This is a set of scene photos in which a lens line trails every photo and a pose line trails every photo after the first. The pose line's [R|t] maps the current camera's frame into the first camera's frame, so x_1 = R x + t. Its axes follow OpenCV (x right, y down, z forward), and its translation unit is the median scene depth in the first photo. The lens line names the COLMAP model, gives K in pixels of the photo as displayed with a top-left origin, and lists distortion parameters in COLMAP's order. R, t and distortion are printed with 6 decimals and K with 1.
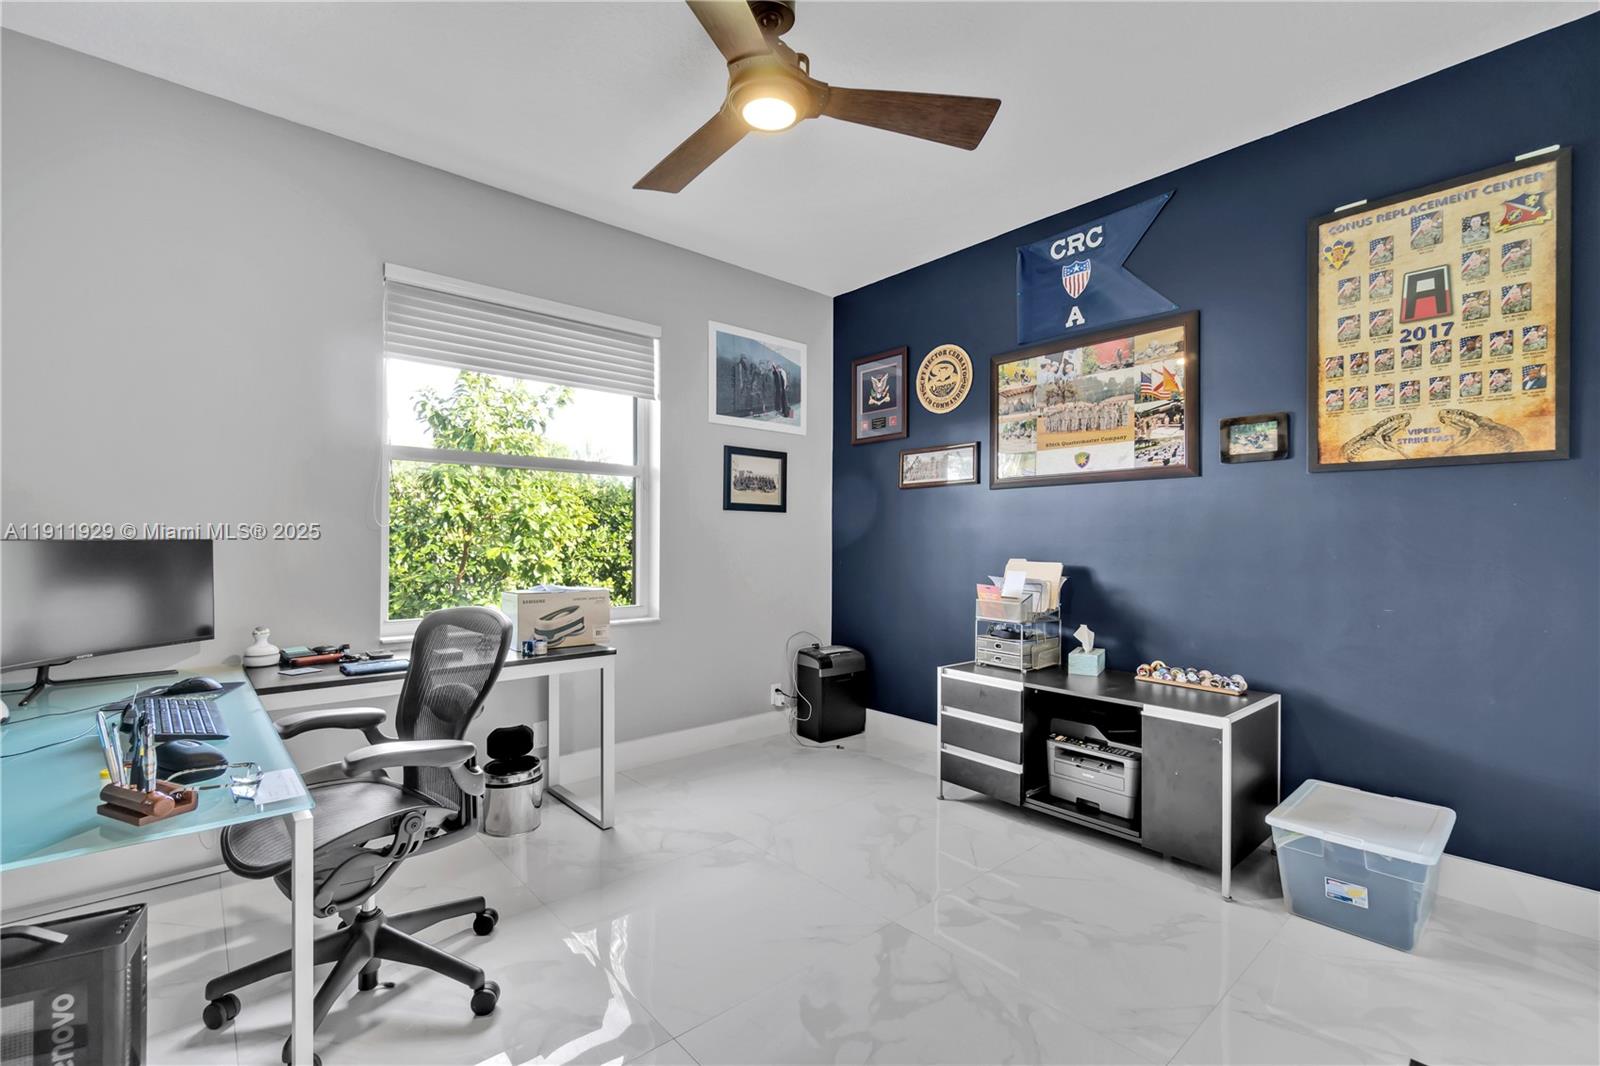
lens RADIAL K [[701.4, 0, 790.6], [0, 701.4, 536.2], [0, 0, 1]] dist [-0.003169, 0.001178]
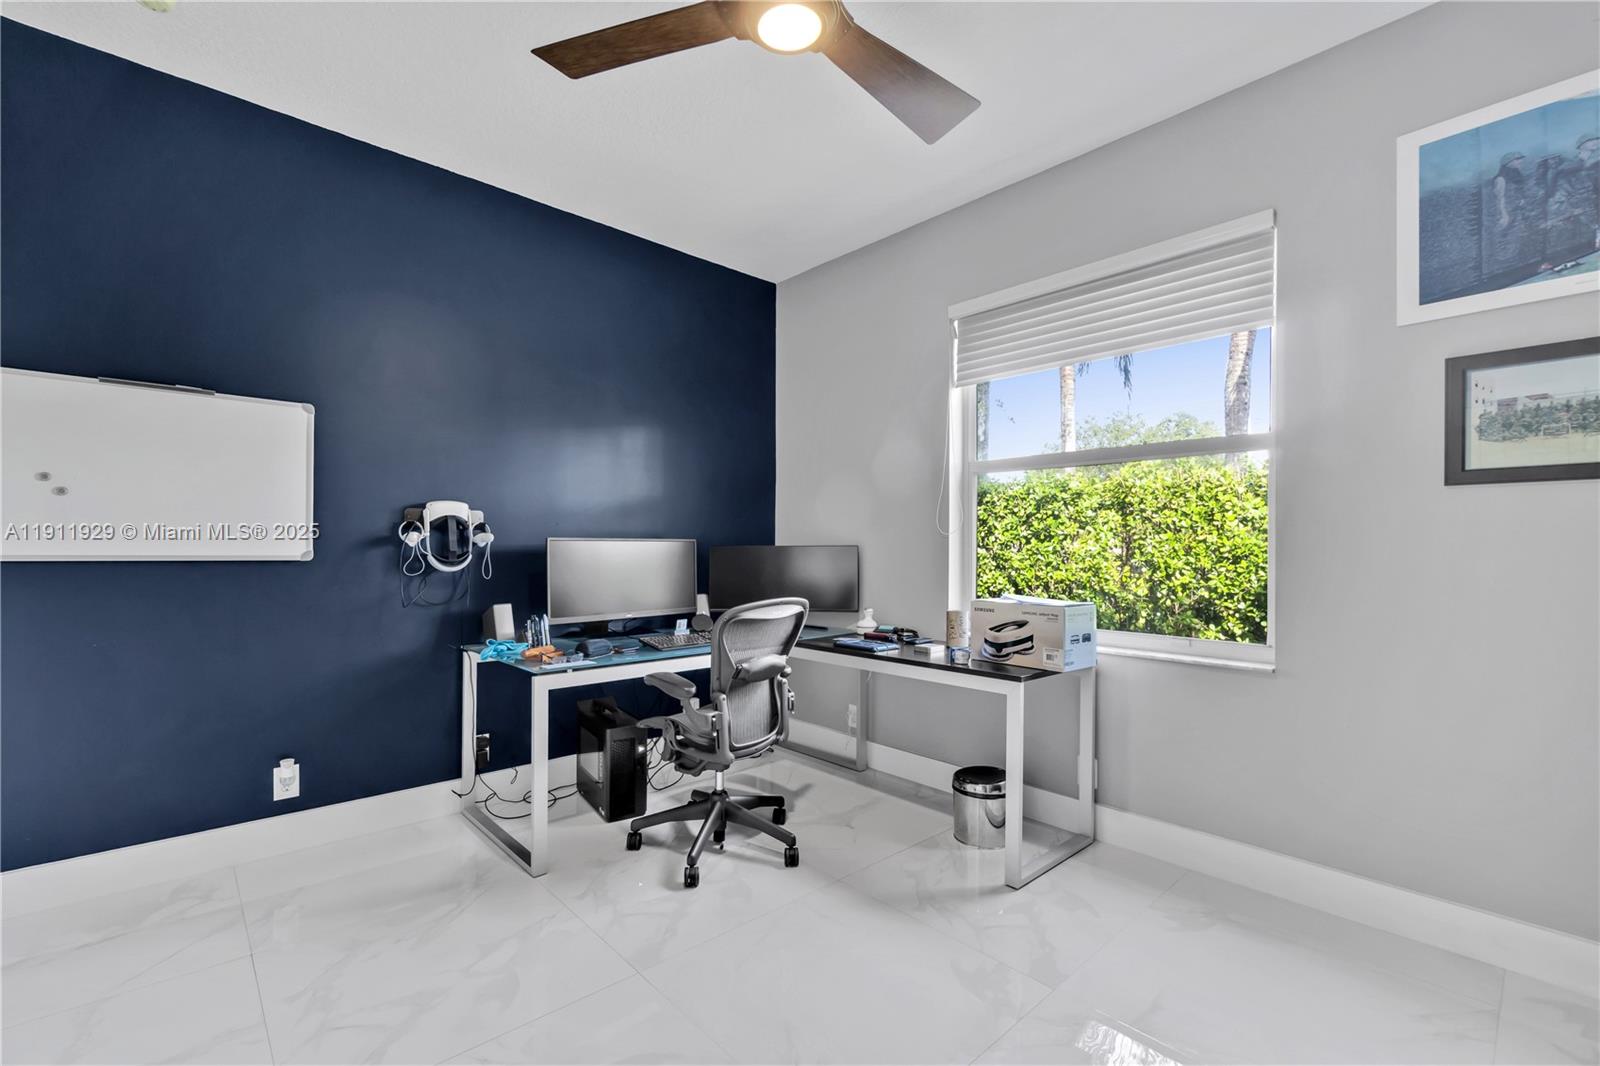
lens RADIAL K [[701.4, 0, 789.4], [0, 701.4, 543.3], [0, 0, 1]] dist [-0.003169, 0.001178]
pose [[0.001147, -0.006749, -0.999977, 0.419139], [0.005971, 0.999959, -0.006742, 0.005622], [0.999982, -0.005963, 0.001188, 0.526439]]
